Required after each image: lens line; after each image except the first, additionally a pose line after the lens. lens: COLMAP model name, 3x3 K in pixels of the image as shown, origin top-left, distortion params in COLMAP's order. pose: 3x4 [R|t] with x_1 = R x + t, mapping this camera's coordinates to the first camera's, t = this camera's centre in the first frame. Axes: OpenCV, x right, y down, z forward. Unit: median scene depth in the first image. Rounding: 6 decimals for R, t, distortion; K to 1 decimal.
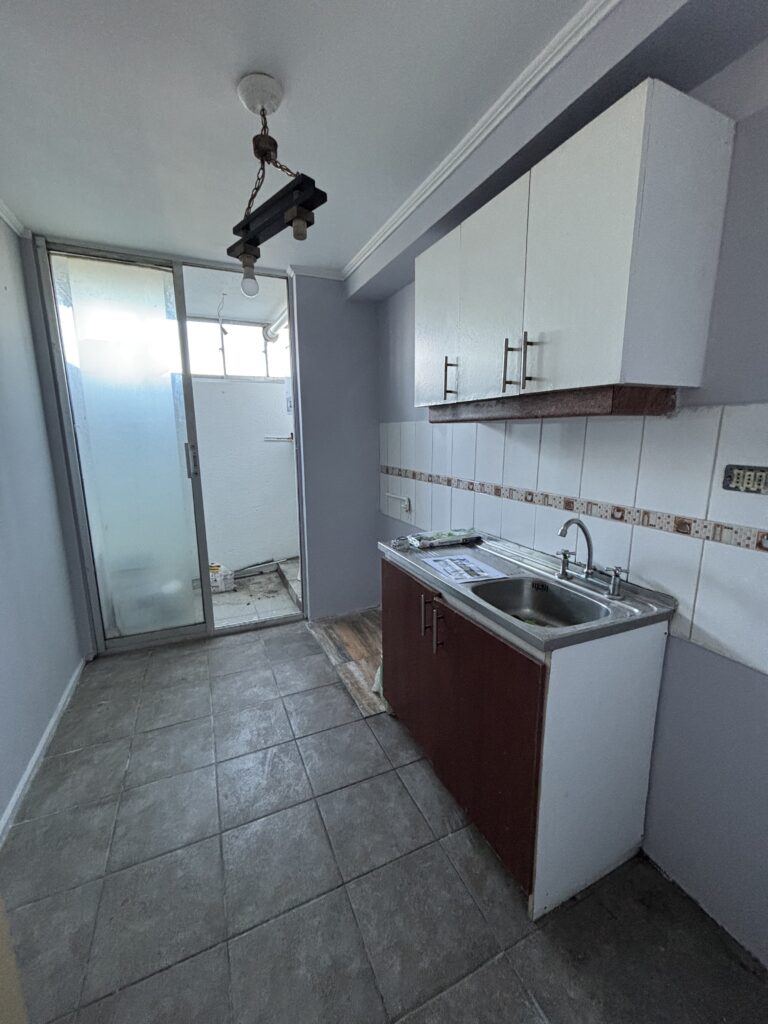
lens RADIAL K [[417.8, 0, 384.0], [0, 417.8, 512.0], [0, 0, 1]] dist [-0.000381, 0.004026]
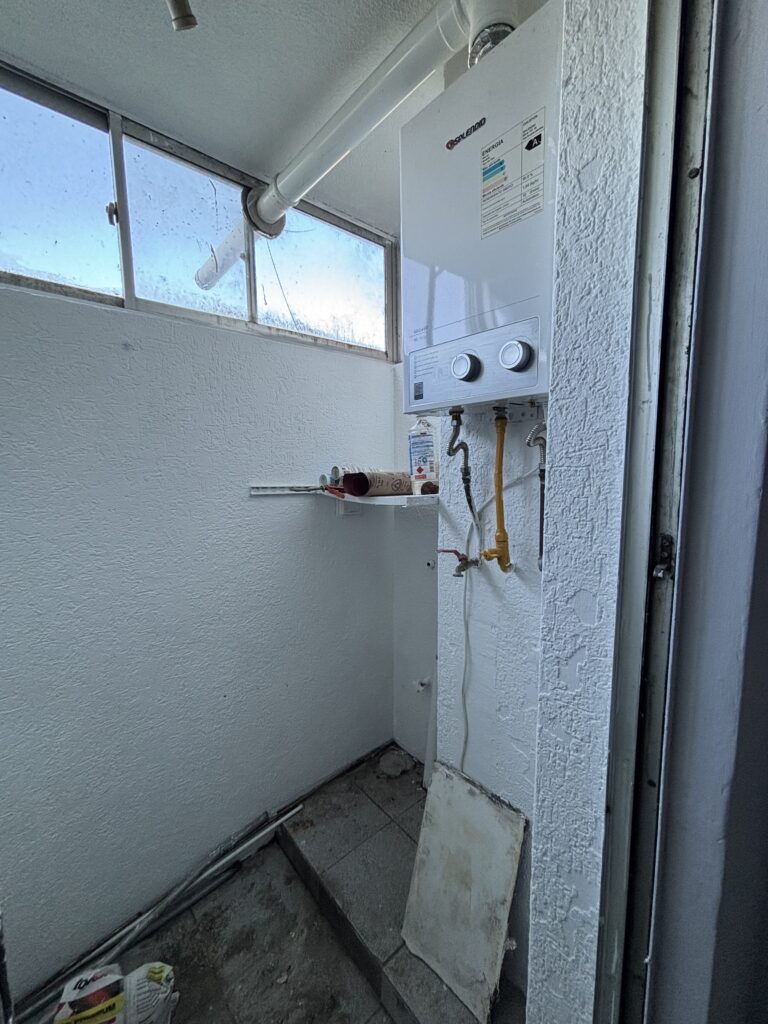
lens RADIAL K [[417.8, 0, 384.0], [0, 417.8, 512.0], [0, 0, 1]] dist [-0.000381, 0.004026]
pose [[0.956406, -0.025662, 0.290912, -0.283767], [0.048996, 0.996112, -0.073210, -0.126783], [-0.287902, 0.084272, 0.953945, 0.634633]]
